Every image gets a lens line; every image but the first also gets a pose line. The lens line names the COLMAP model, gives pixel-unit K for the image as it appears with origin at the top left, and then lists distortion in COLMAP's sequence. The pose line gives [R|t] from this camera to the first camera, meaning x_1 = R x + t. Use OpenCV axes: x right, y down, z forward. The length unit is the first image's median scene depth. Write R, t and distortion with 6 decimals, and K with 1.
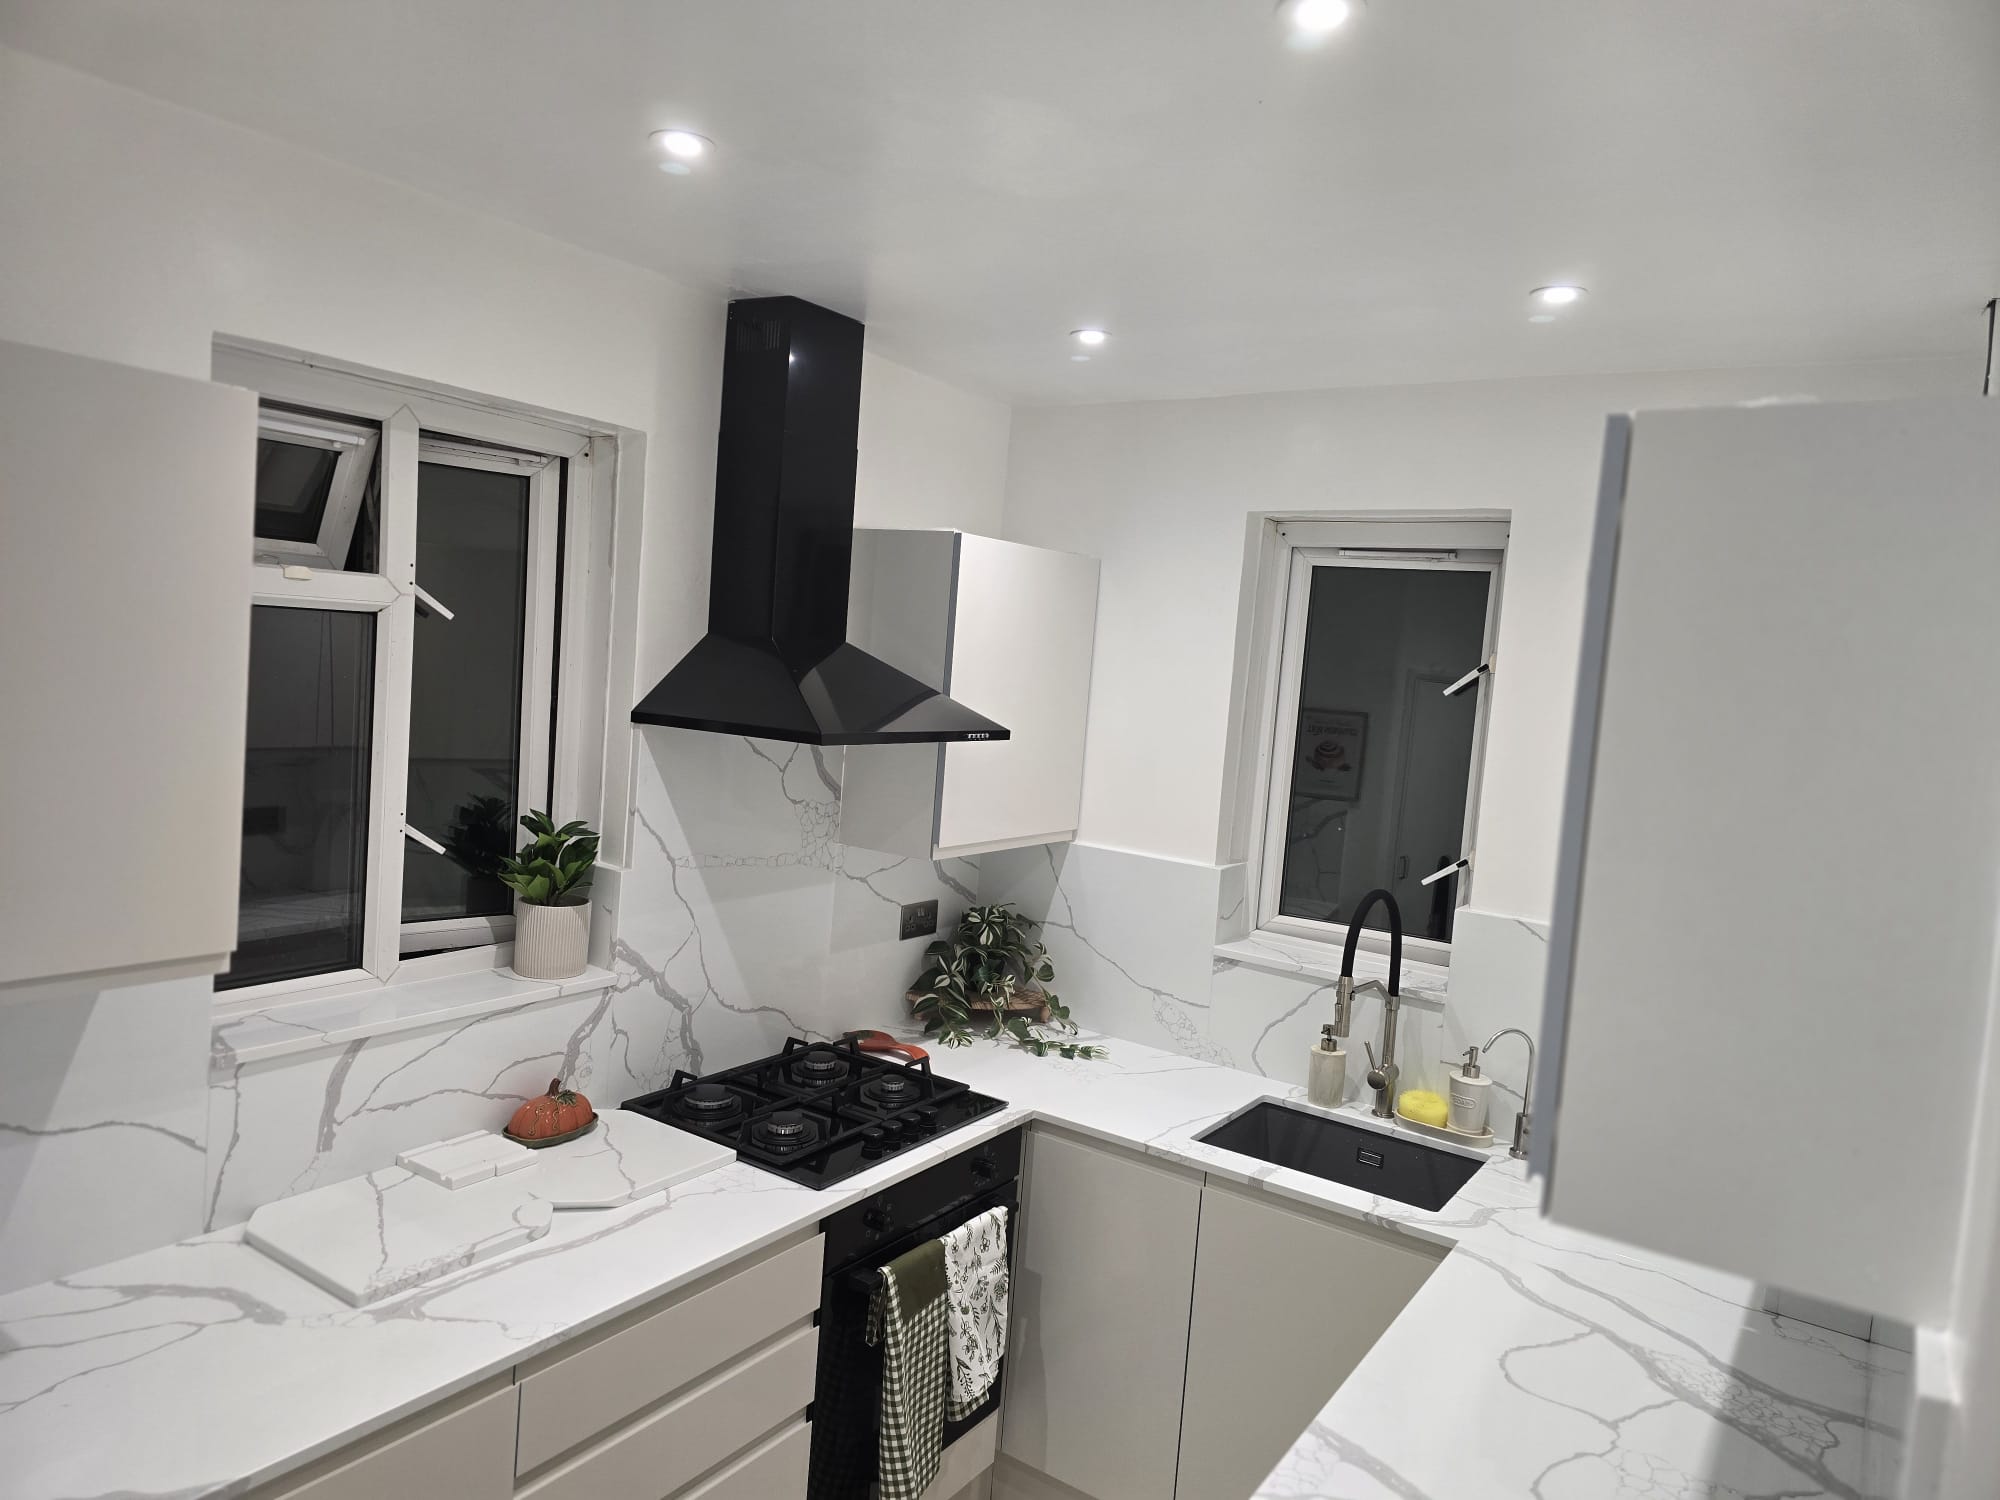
lens RADIAL K [[1313.9, 0, 1003.1], [0, 1313.9, 713.7], [0, 0, 1]] dist [0.064376, -0.045107]
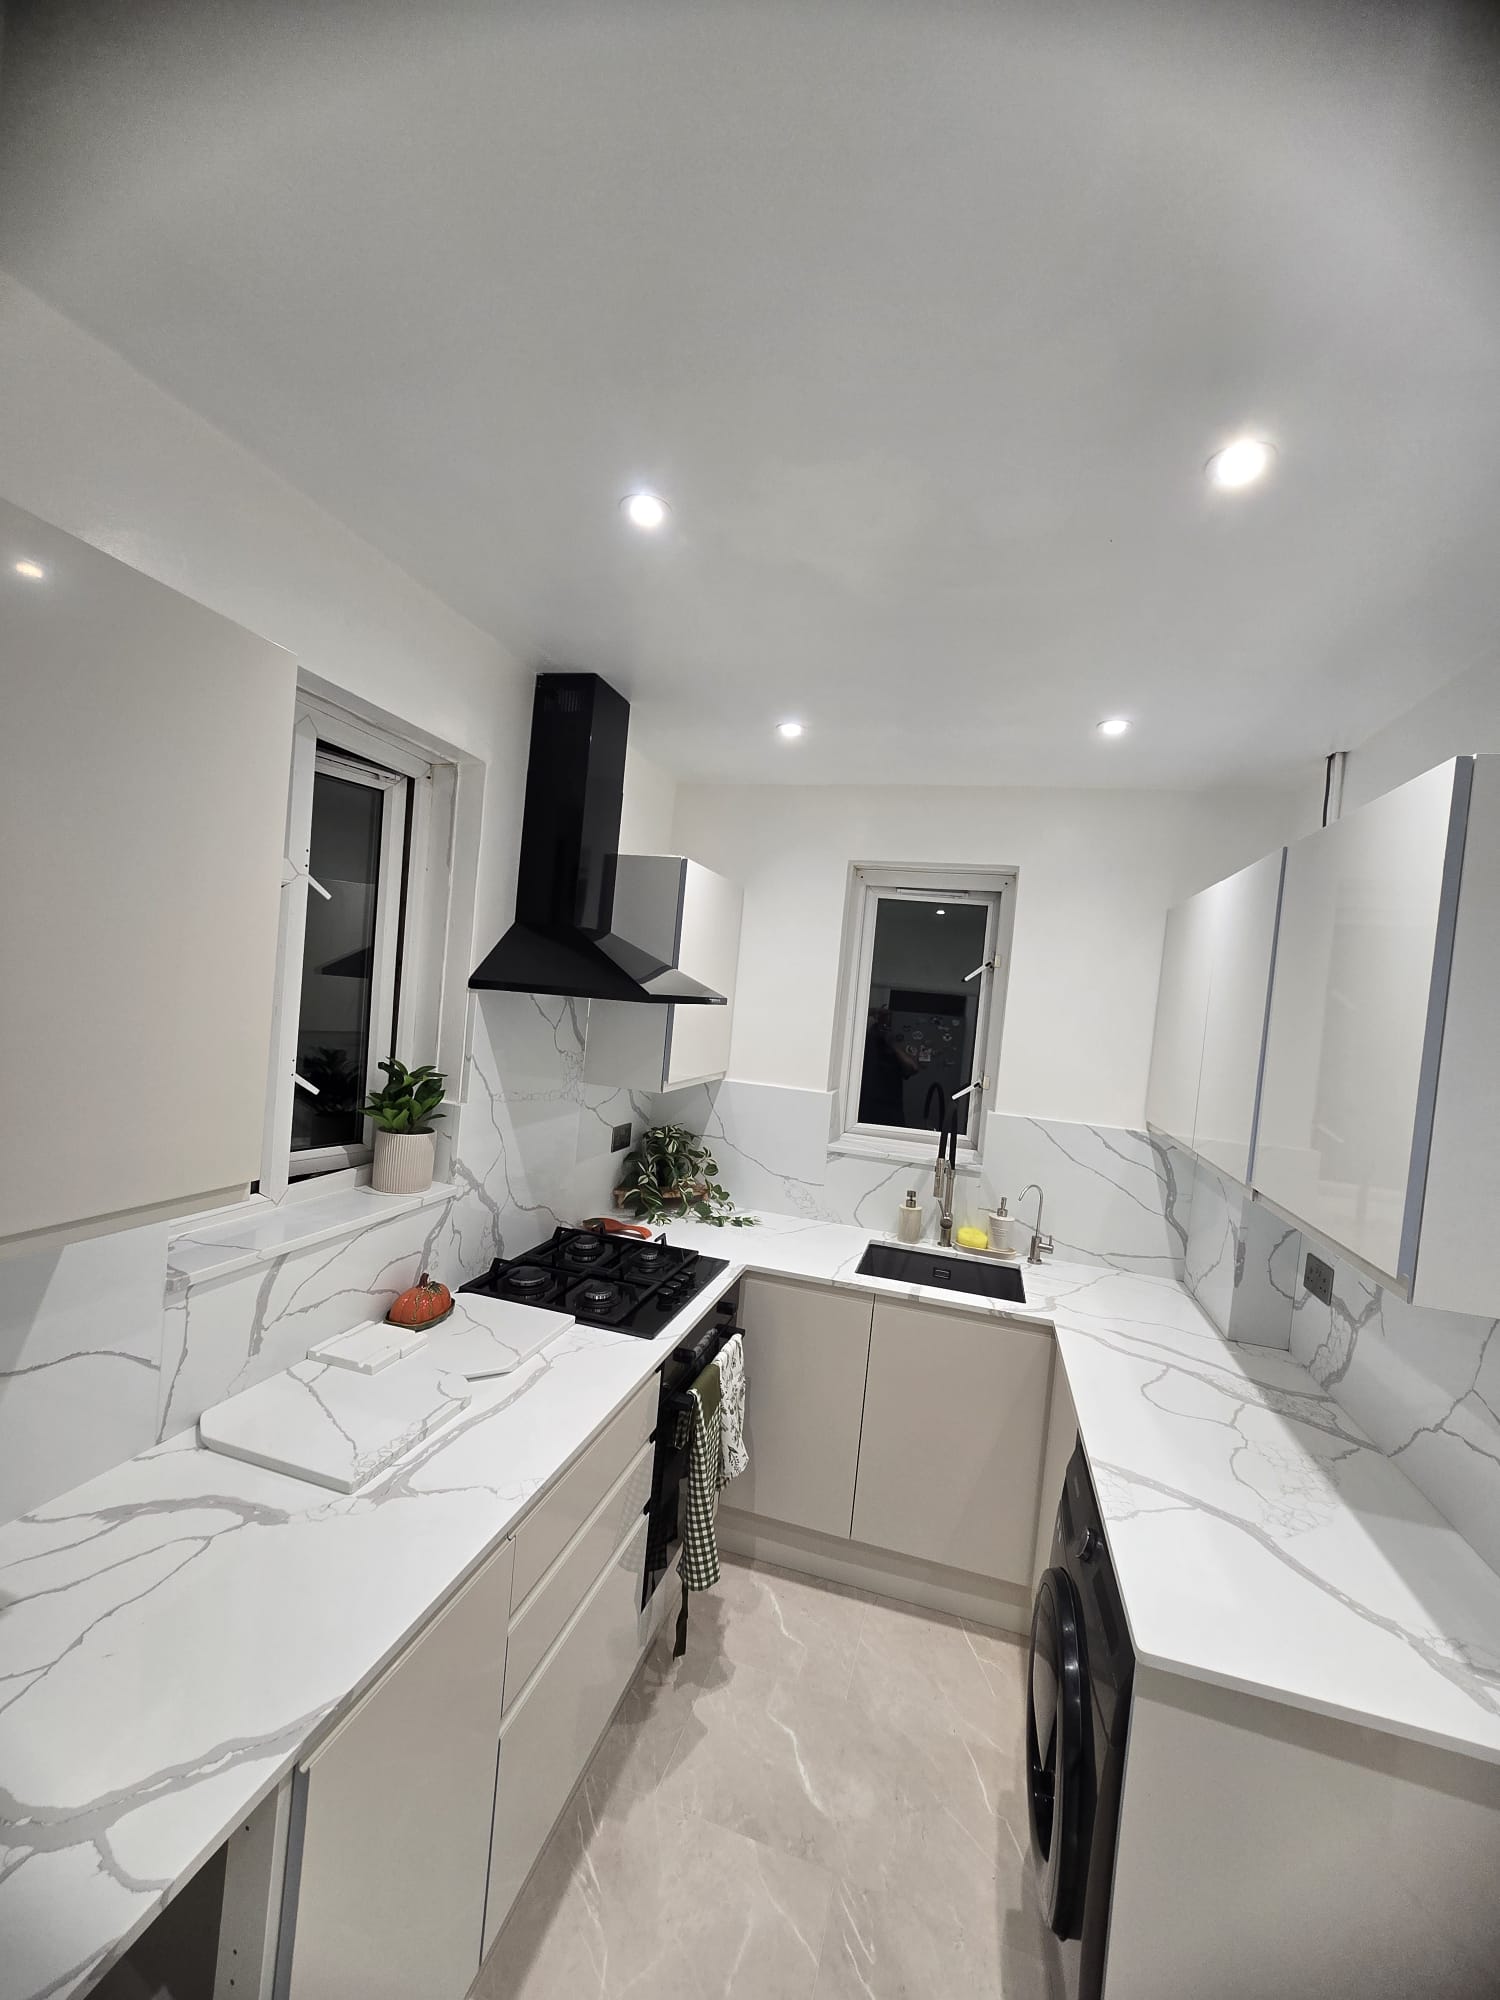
lens RADIAL K [[805.2, 0, 748.2], [0, 805.2, 999.8], [0, 0, 1]] dist [0.000736, -0.000417]
pose [[0.953279, 0.005531, 0.302039, -0.257782], [-0.001388, 0.999902, -0.013928, 0.028135], [-0.302087, 0.012858, 0.953194, 0.176931]]
